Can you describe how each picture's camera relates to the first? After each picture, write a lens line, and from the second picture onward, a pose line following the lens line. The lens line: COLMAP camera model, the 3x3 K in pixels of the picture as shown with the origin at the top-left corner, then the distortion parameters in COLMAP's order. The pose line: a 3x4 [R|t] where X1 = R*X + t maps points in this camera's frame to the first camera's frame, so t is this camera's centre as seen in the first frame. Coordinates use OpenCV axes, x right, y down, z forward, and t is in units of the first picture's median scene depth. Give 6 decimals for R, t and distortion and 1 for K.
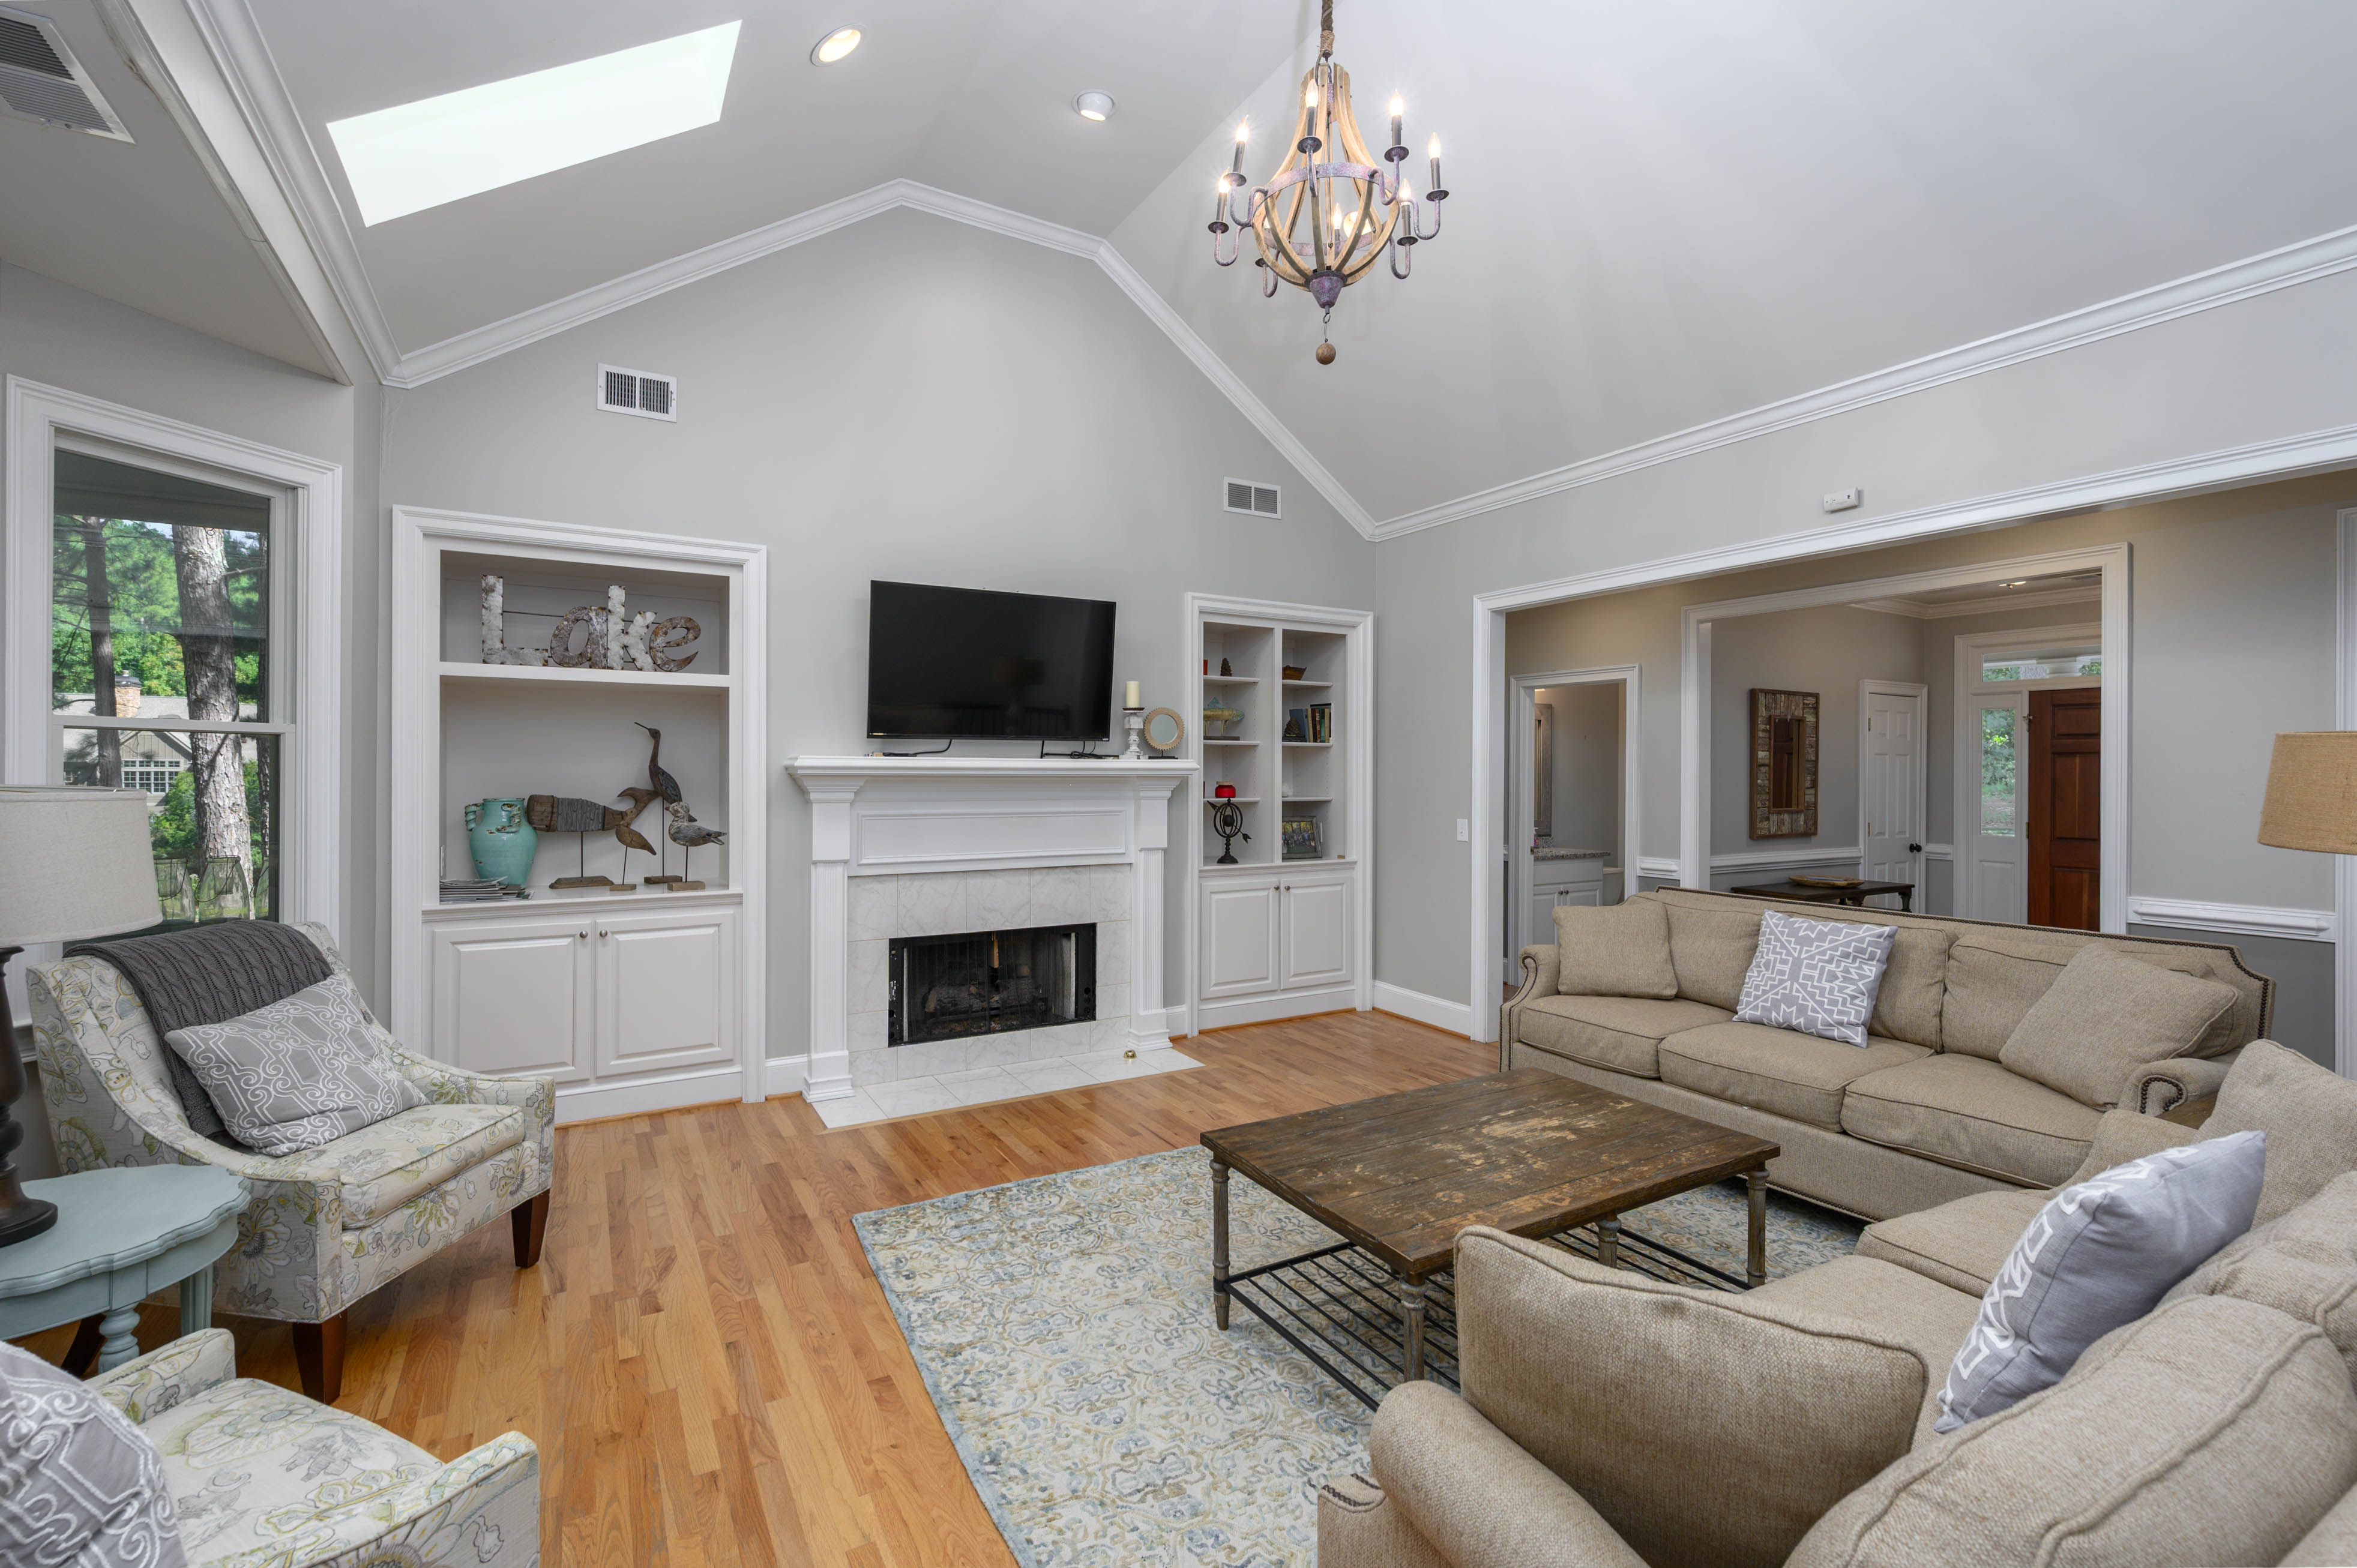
lens RADIAL K [[1024.5, 0, 1170.1], [0, 1024.5, 765.3], [0, 0, 1]] dist [0.000536, 0.000130]
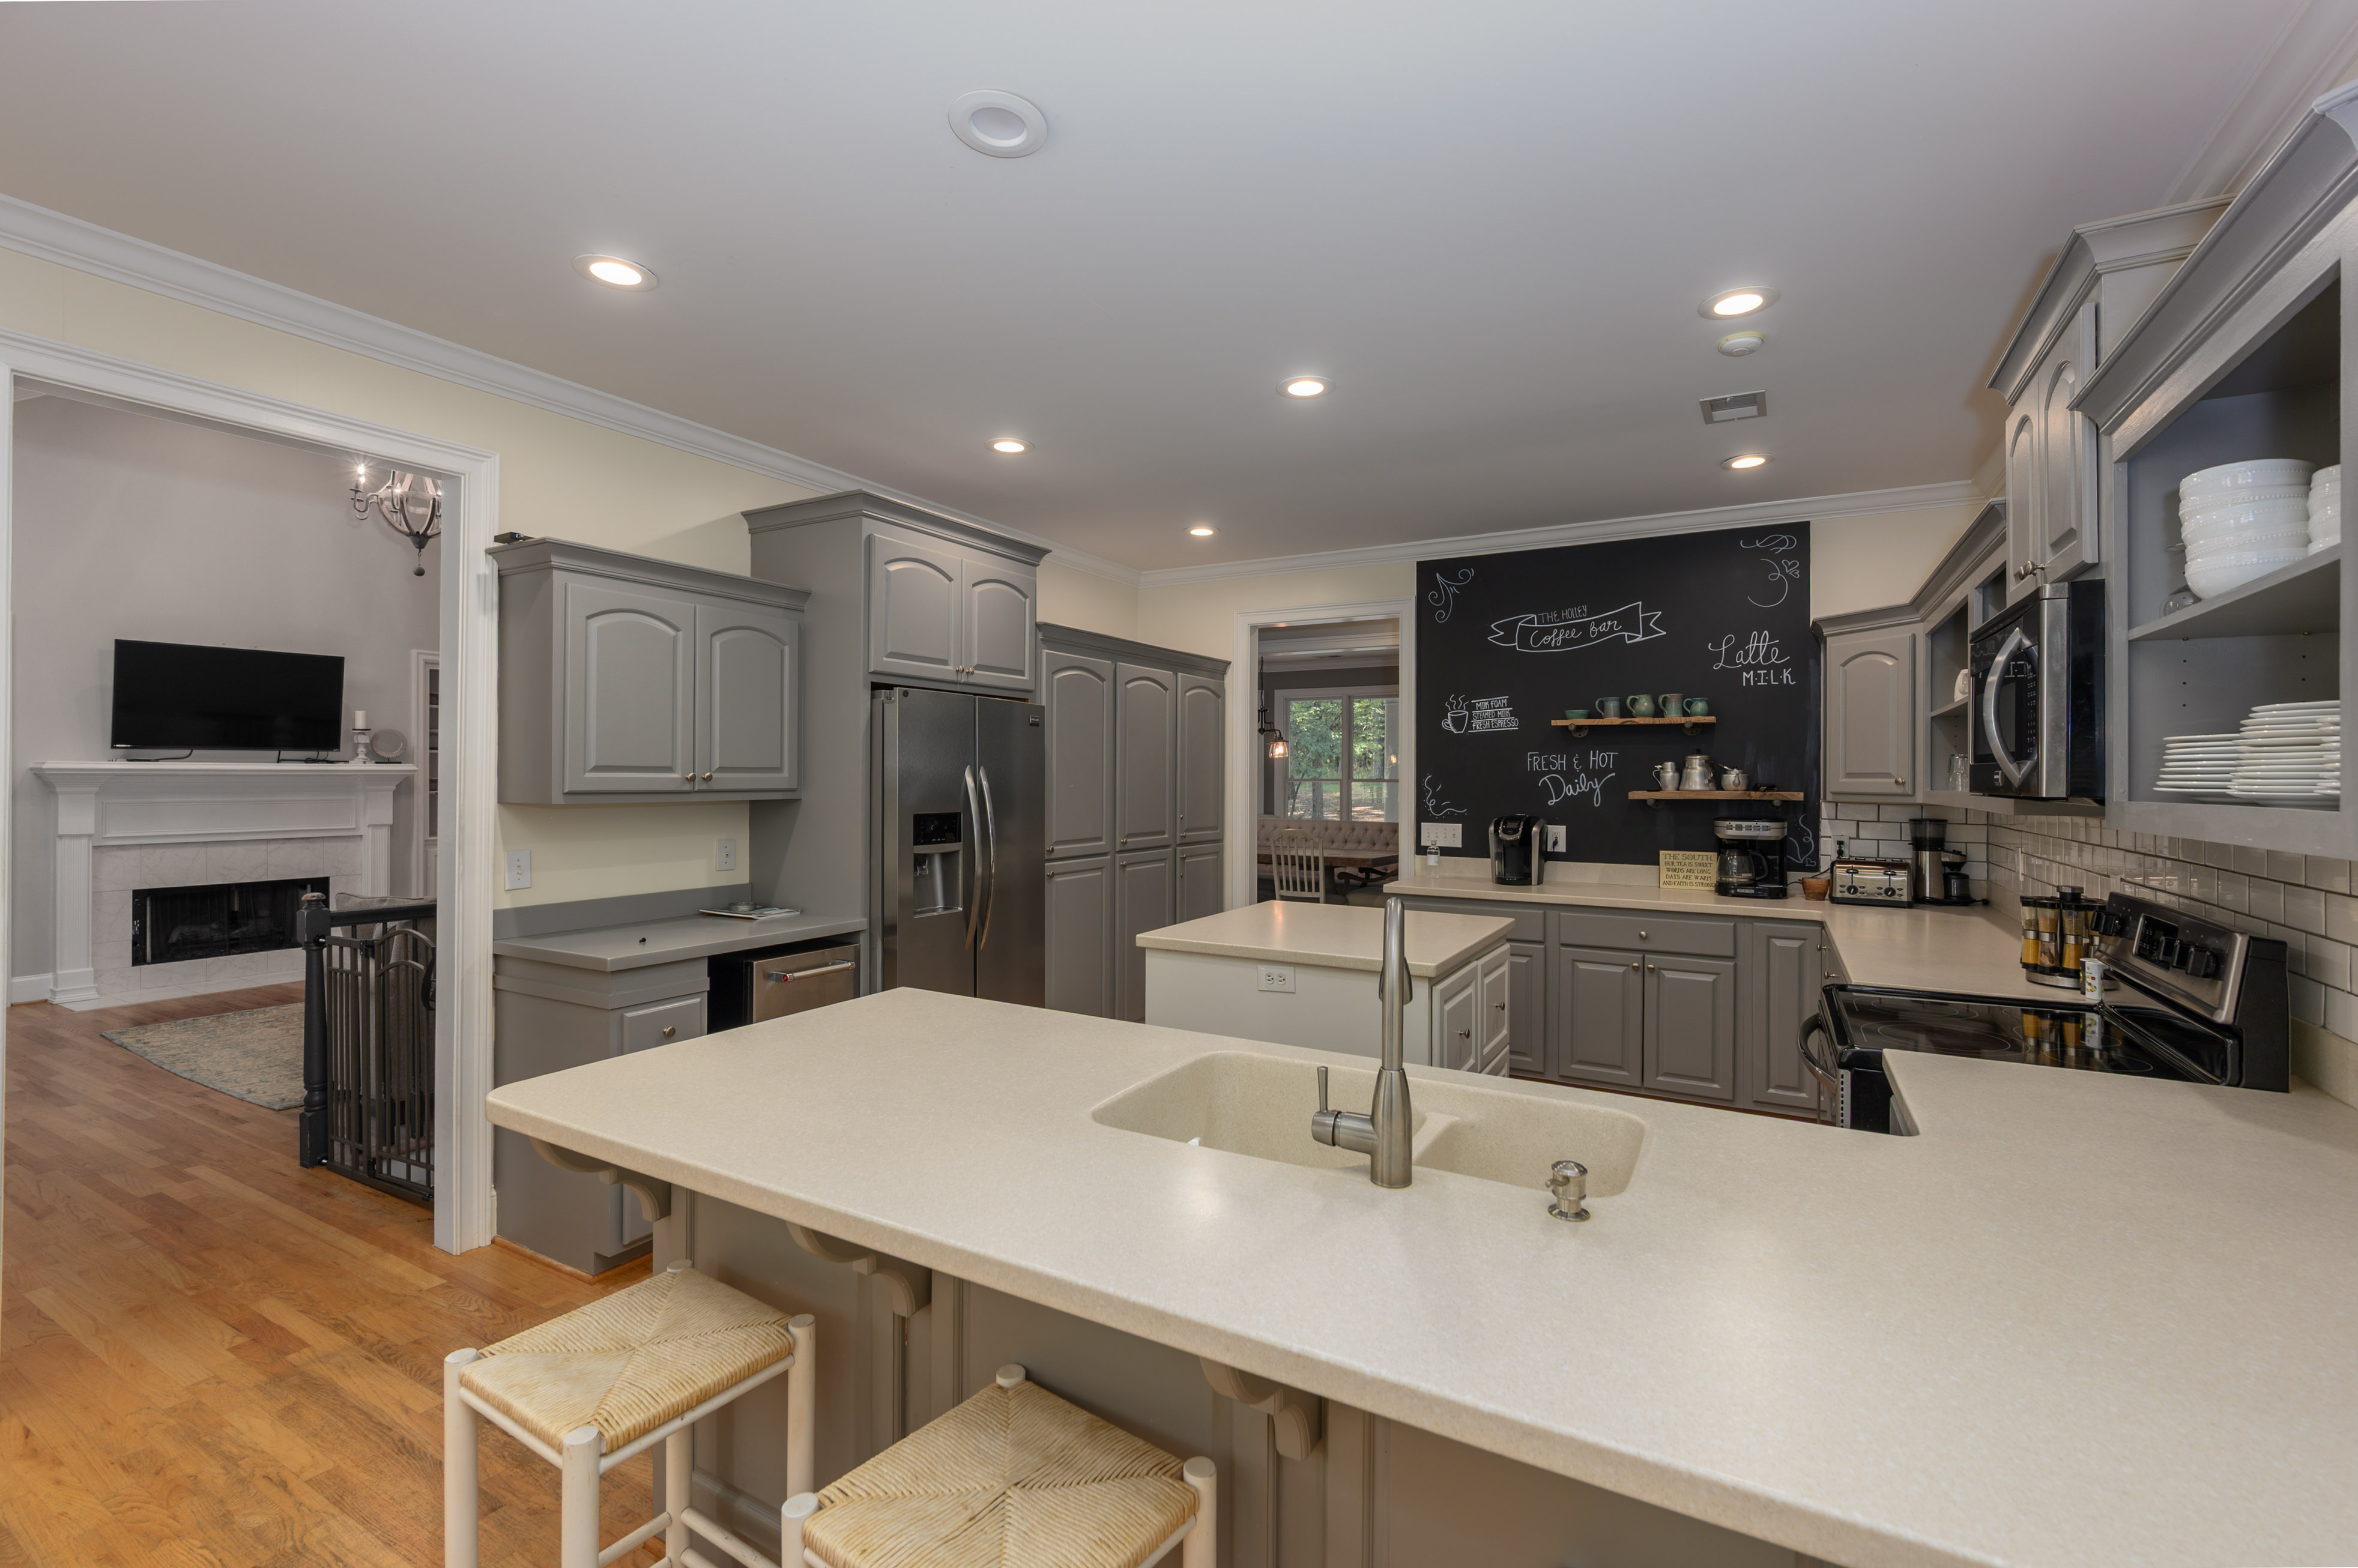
lens RADIAL K [[1024.9, 0, 1162.4], [0, 1024.9, 774.0], [0, 0, 1]] dist [0.000536, 0.000130]
pose [[0.869435, -0.000498, 0.494048, 0.247071], [-0.003097, 0.999974, 0.006459, -0.004809], [-0.494038, -0.007145, 0.869411, -0.878247]]
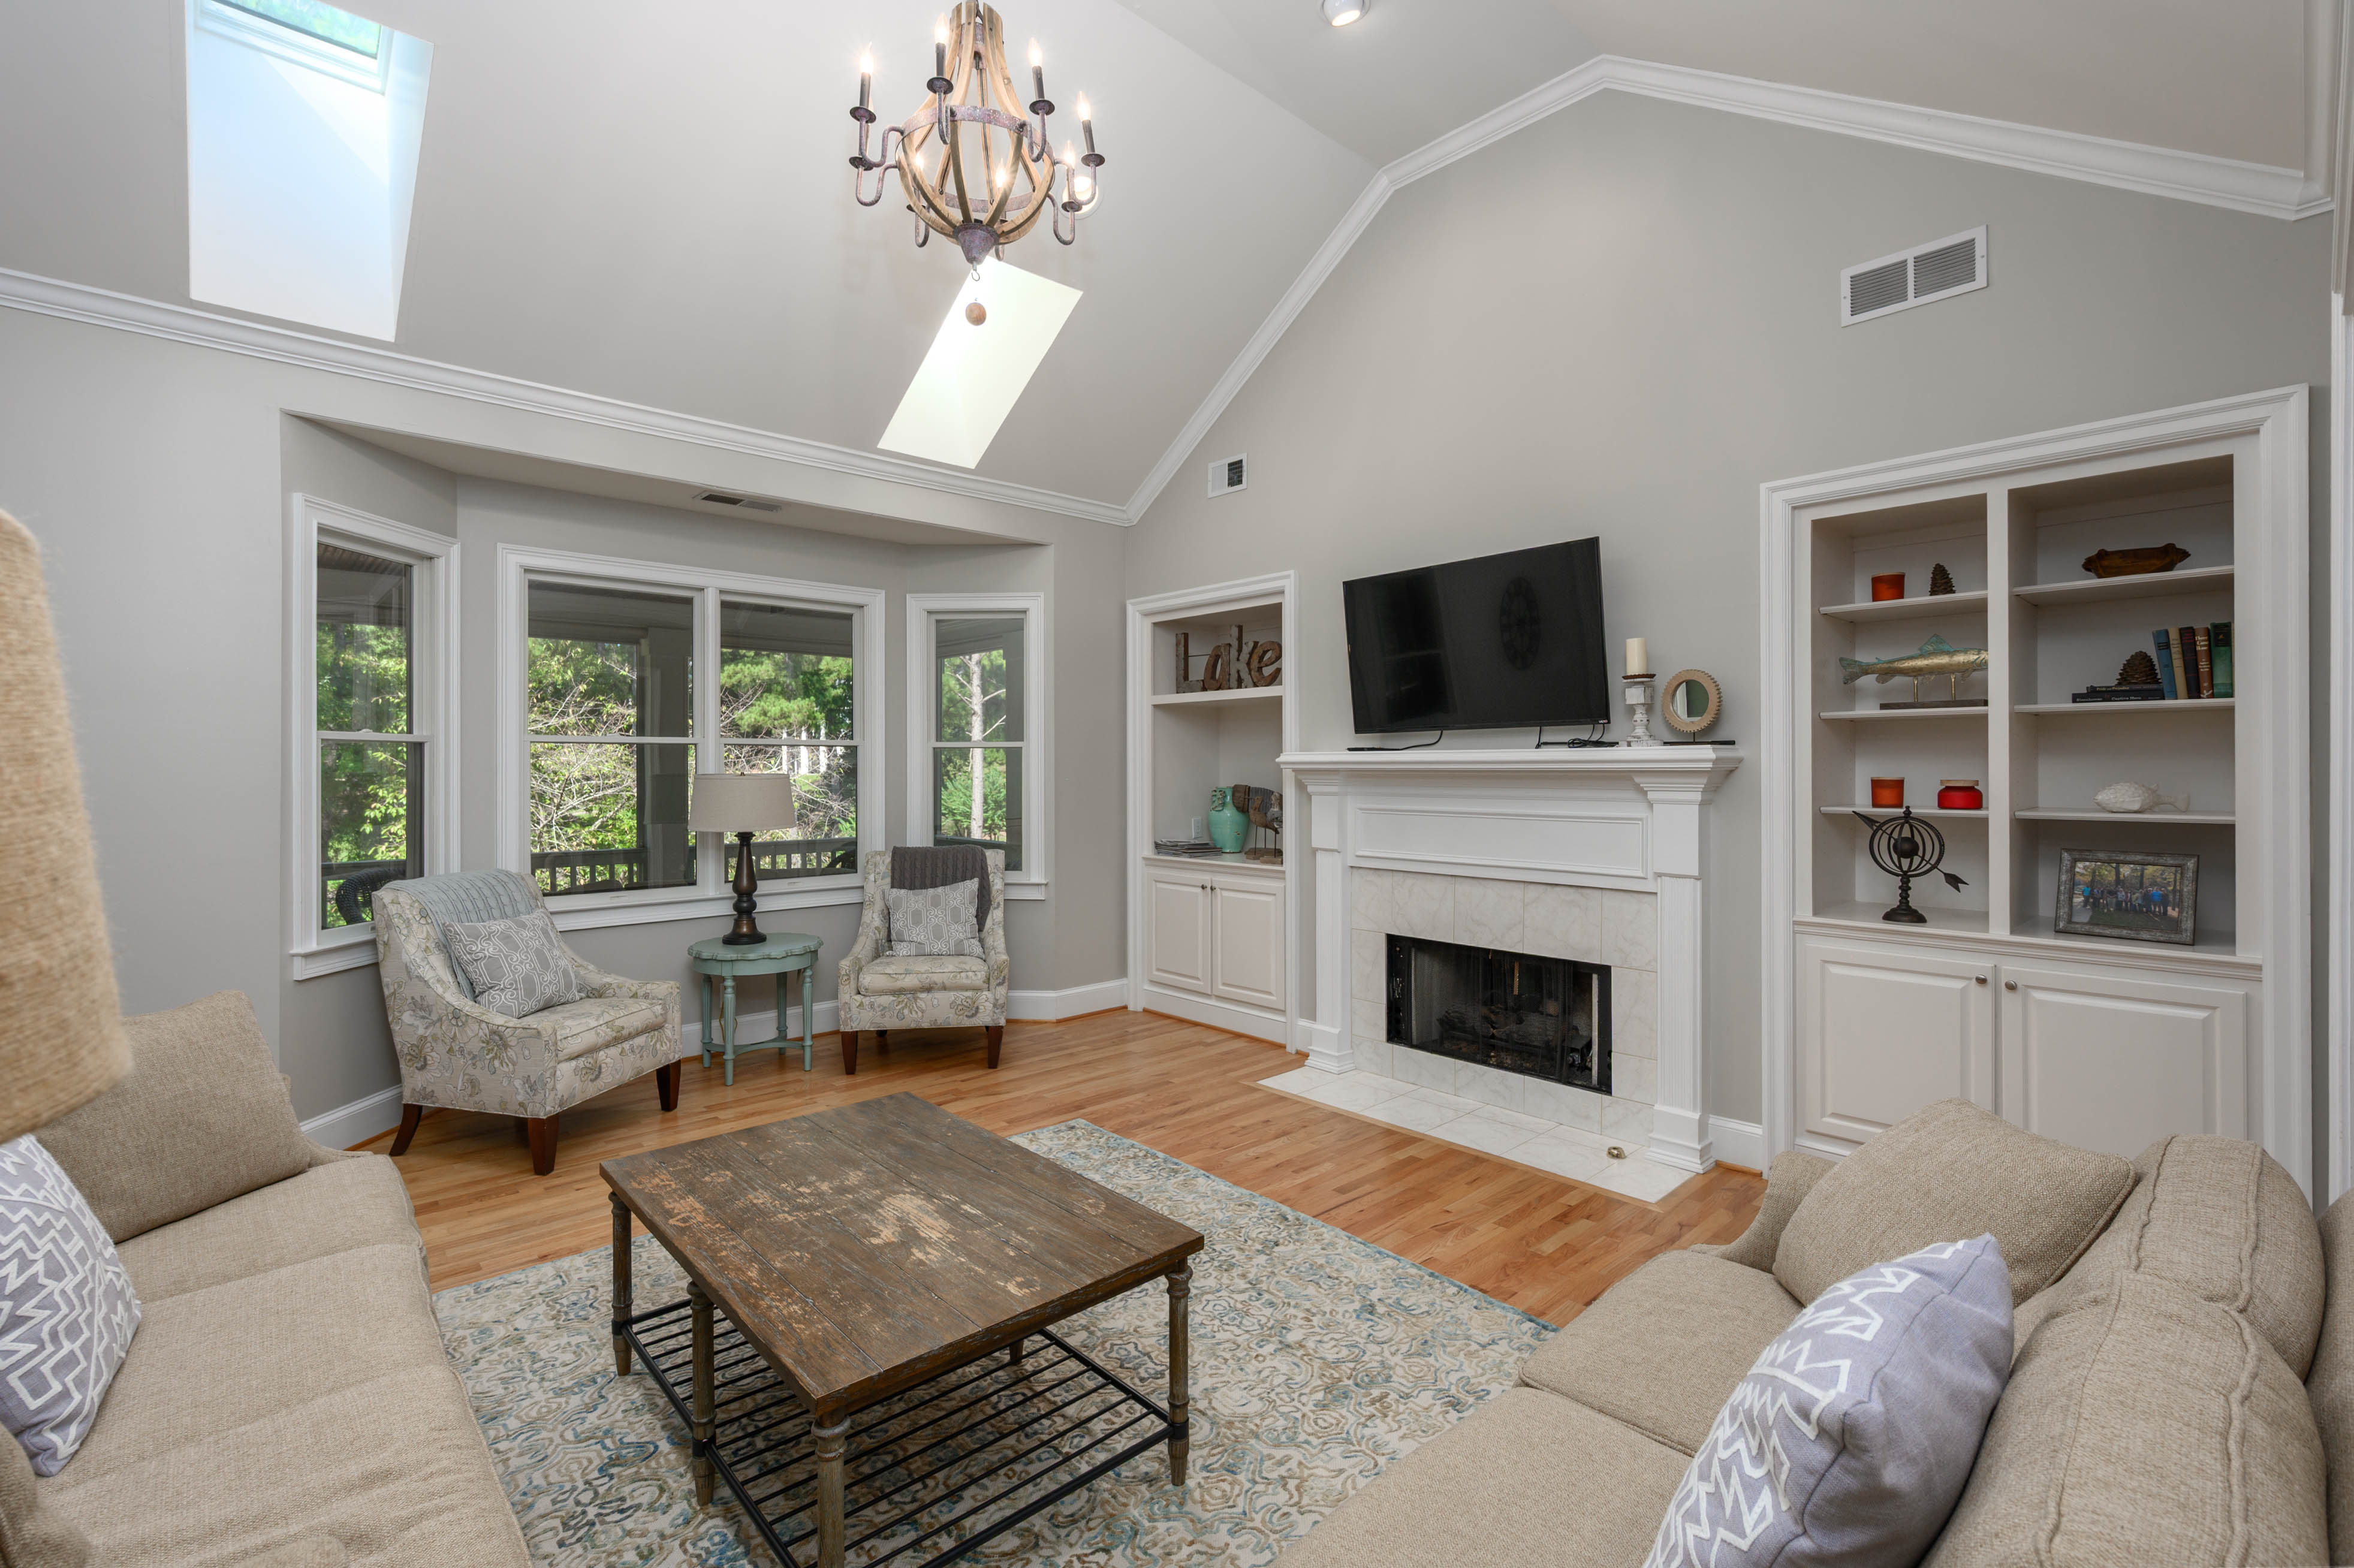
lens RADIAL K [[1023.2, 0, 1172.2], [0, 1023.2, 760.5], [0, 0, 1]] dist [0.000536, 0.000130]
pose [[0.216900, -0.011296, -0.976128, 0.621011], [0.009566, 0.999910, -0.009446, 0.007709], [0.976147, -0.007289, 0.216988, 0.550854]]
